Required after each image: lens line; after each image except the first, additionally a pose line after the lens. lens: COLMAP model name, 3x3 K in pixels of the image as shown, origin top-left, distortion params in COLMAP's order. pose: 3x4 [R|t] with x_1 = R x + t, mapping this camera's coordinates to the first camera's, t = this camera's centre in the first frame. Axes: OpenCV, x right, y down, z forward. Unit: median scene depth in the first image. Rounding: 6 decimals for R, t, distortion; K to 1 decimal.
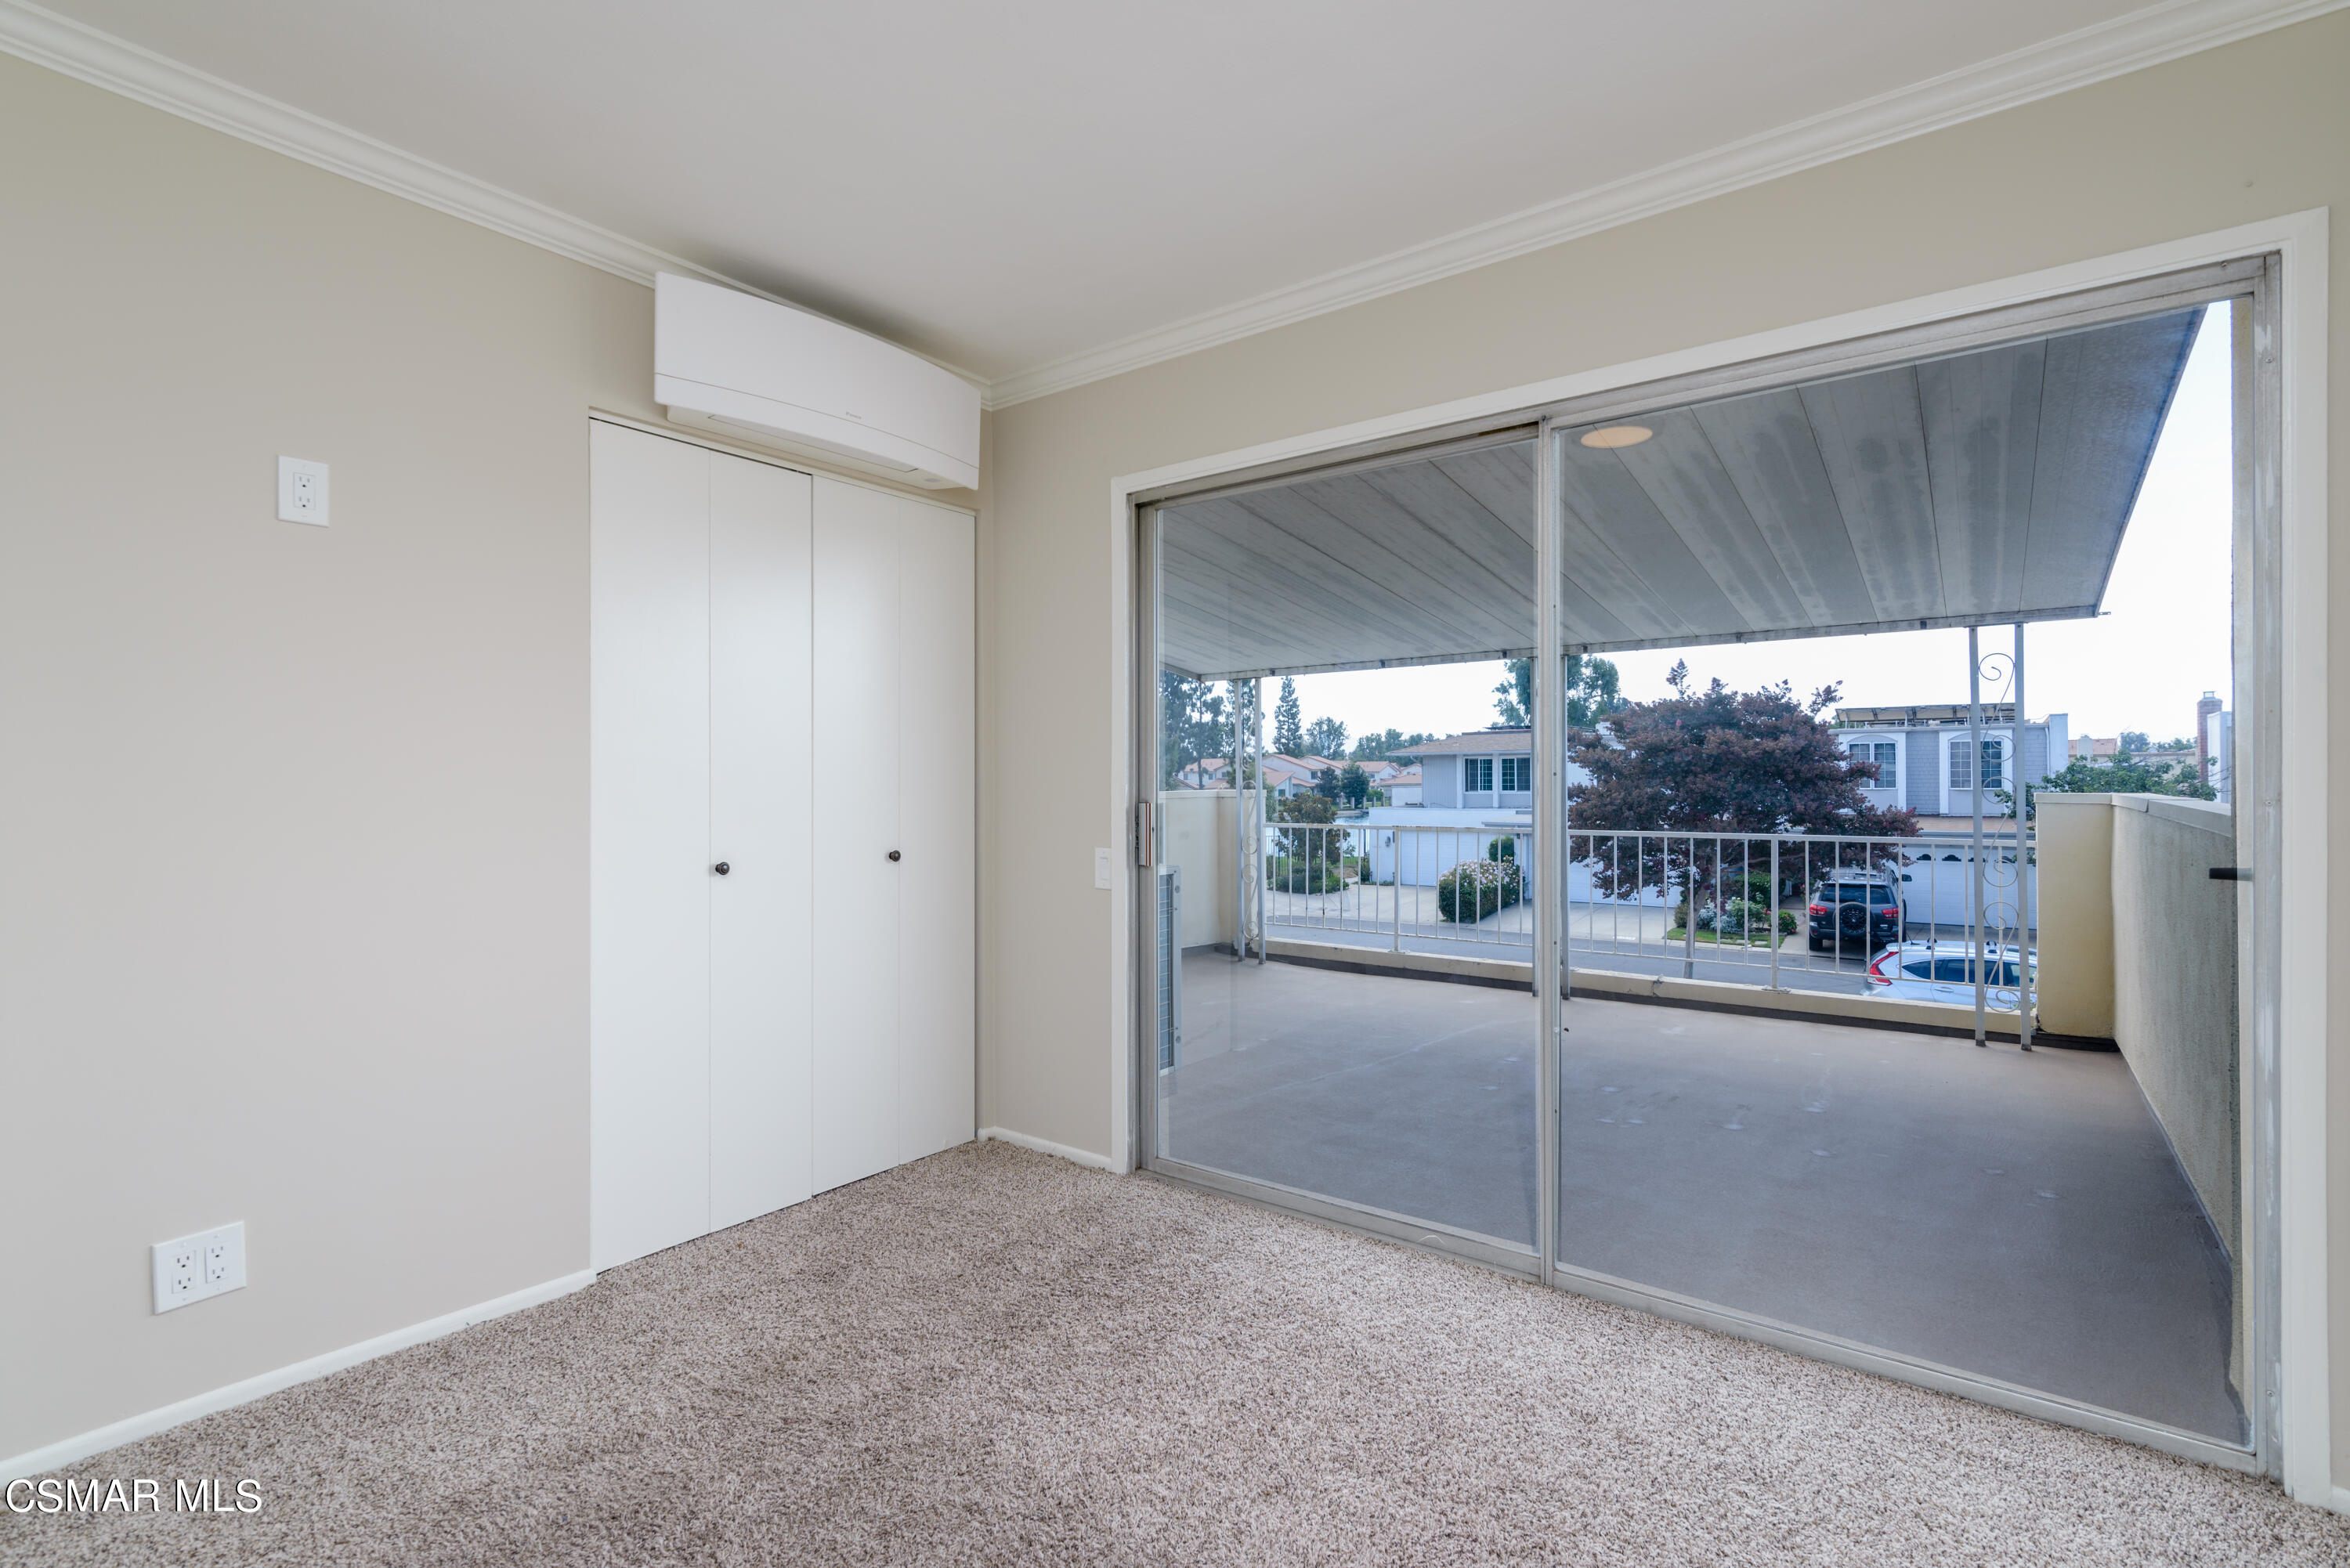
lens RADIAL K [[1079.5, 0, 1168.9], [0, 1079.5, 775.5], [0, 0, 1]] dist [-0.018425, -0.001454]
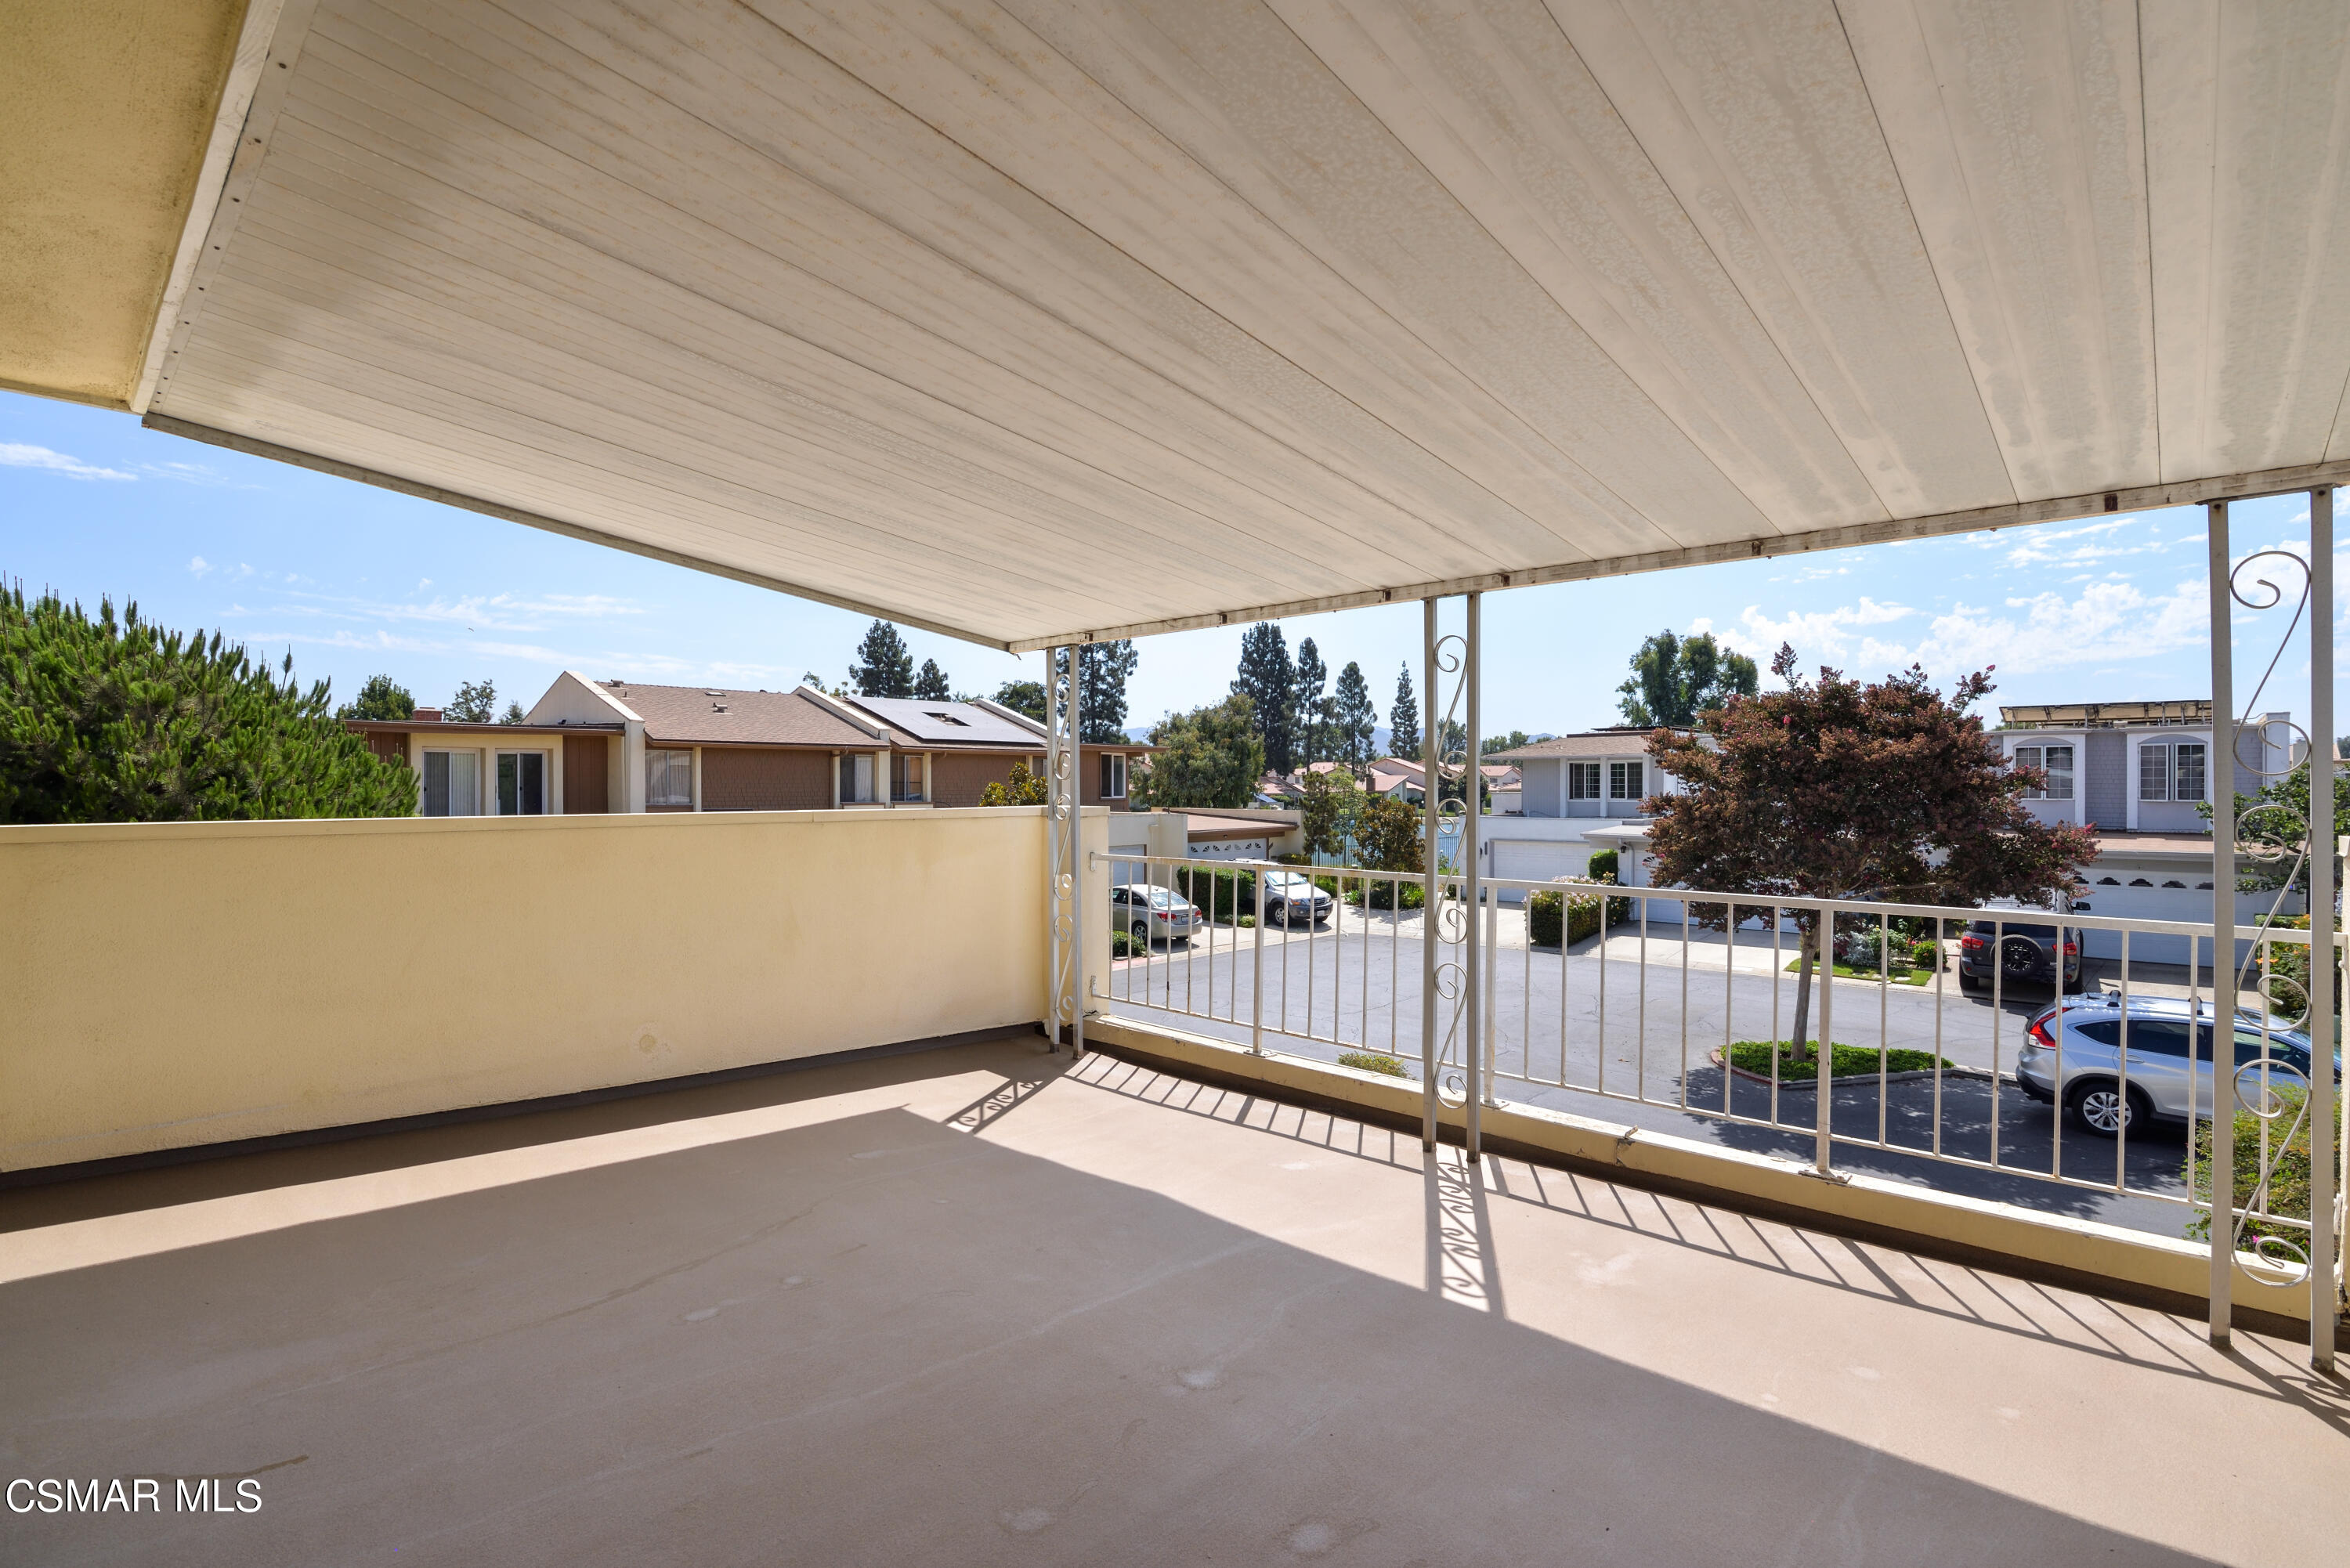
lens RADIAL K [[1079.5, 0, 1195.7], [0, 1079.5, 784.8], [0, 0, 1]] dist [-0.018425, -0.001454]
pose [[0.995613, 0.005877, -0.093379, 0.071289], [-0.005316, 0.999966, 0.006259, -0.001925], [0.093413, -0.005735, 0.995611, 0.101337]]
